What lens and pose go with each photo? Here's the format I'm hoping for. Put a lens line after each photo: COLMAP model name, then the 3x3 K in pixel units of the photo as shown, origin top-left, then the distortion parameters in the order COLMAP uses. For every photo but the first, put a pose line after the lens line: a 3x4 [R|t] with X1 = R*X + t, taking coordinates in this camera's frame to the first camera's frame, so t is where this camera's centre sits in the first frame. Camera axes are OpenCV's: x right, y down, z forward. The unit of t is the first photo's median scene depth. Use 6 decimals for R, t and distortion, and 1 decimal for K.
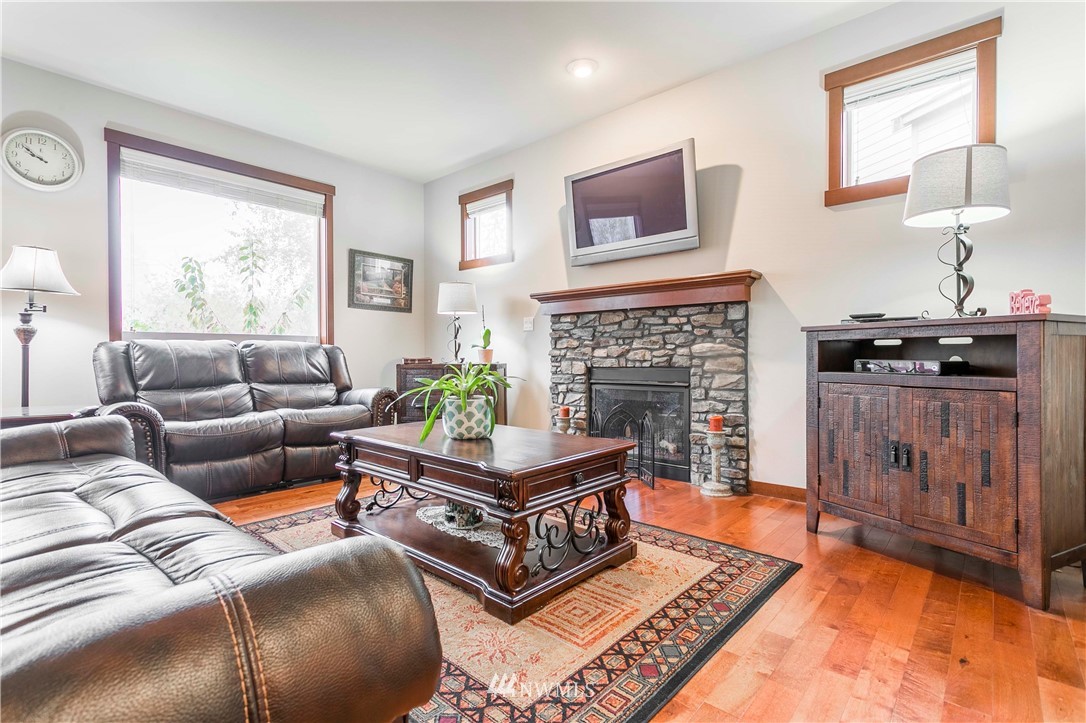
lens RADIAL K [[507.7, 0, 543.2], [0, 507.7, 355.7], [0, 0, 1]] dist [0.001854, 0.000295]
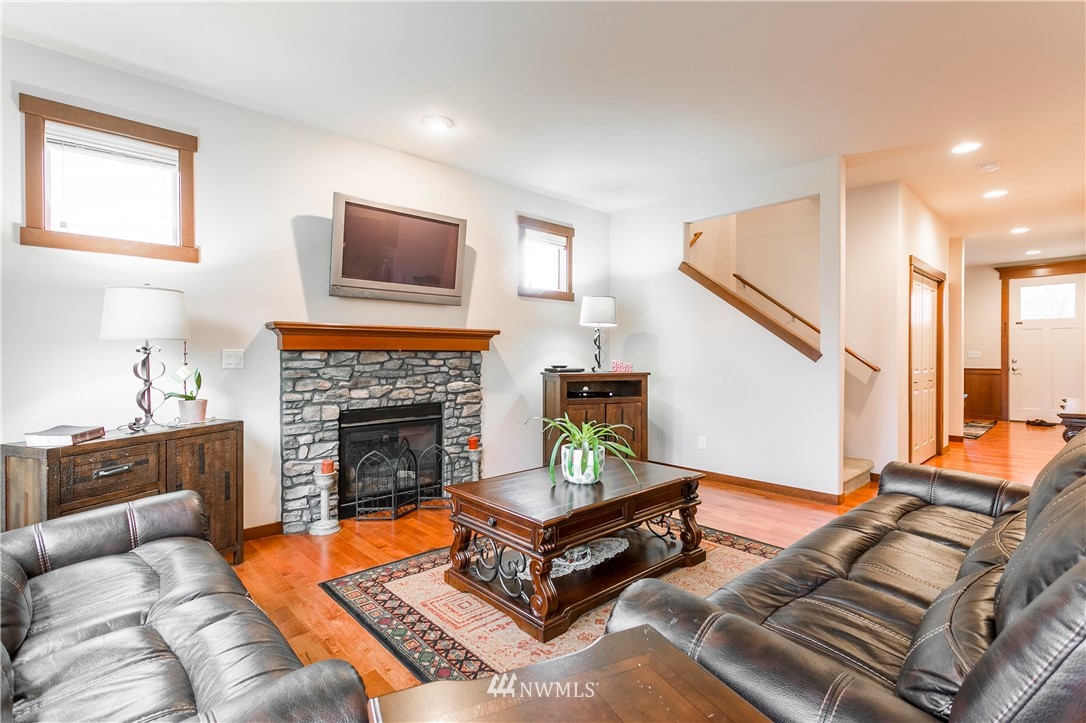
lens RADIAL K [[507.7, 0, 543.9], [0, 507.7, 361.1], [0, 0, 1]] dist [0.001854, 0.000295]
pose [[0.103485, -0.002264, 0.994628, -0.843409], [0.005891, 0.999981, 0.001664, -0.070878], [-0.994614, 0.005687, 0.103496, 0.609458]]
